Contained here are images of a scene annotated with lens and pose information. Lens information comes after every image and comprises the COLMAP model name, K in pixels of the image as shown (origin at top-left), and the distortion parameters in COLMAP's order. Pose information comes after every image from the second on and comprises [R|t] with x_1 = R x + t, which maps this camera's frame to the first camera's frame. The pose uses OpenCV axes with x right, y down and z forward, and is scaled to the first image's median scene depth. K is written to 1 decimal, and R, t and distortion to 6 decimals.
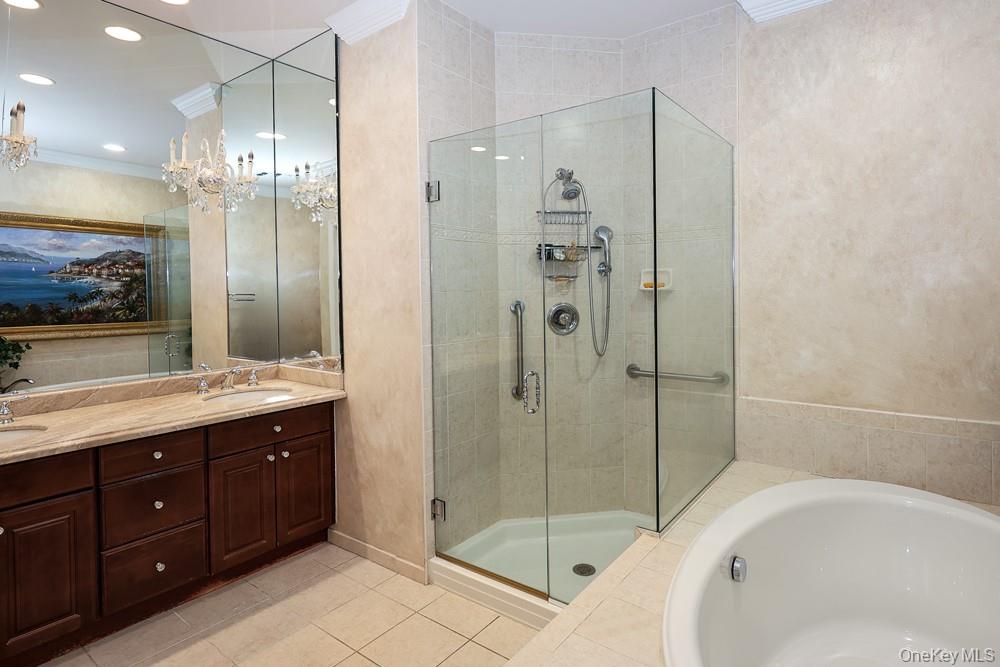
lens RADIAL K [[549.2, 0, 496.9], [0, 549.2, 297.4], [0, 0, 1]] dist [0.001184, 0.000065]
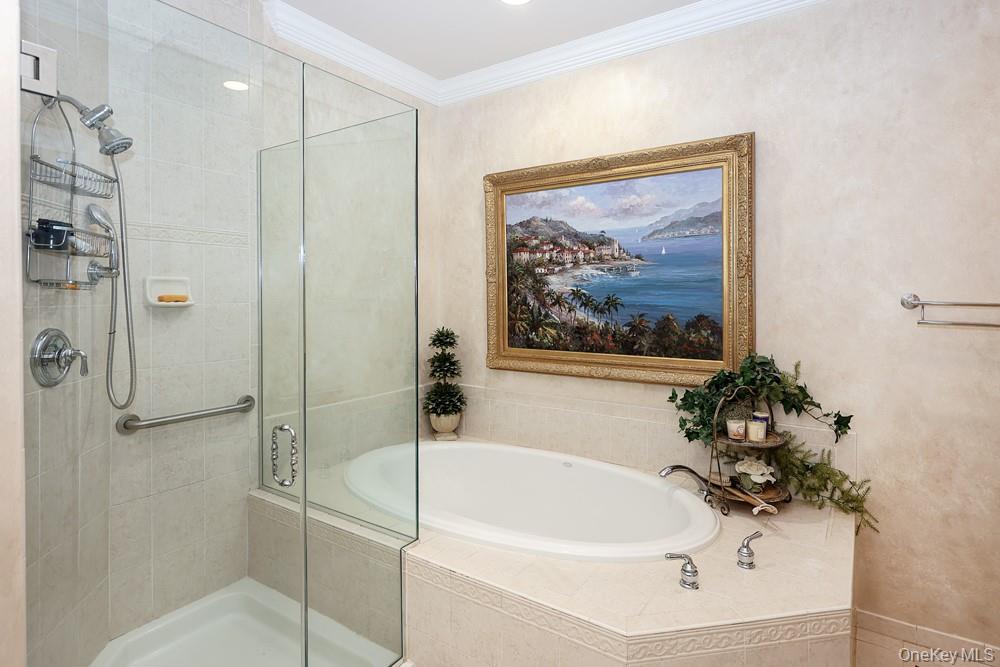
lens RADIAL K [[549.2, 0, 496.9], [0, 549.2, 297.4], [0, 0, 1]] dist [0.001184, 0.000065]
pose [[-0.074464, 0.011999, 0.997152, -0.532223], [0.020206, 0.999740, -0.010522, -0.008045], [-0.997019, 0.019365, -0.074687, 0.673377]]
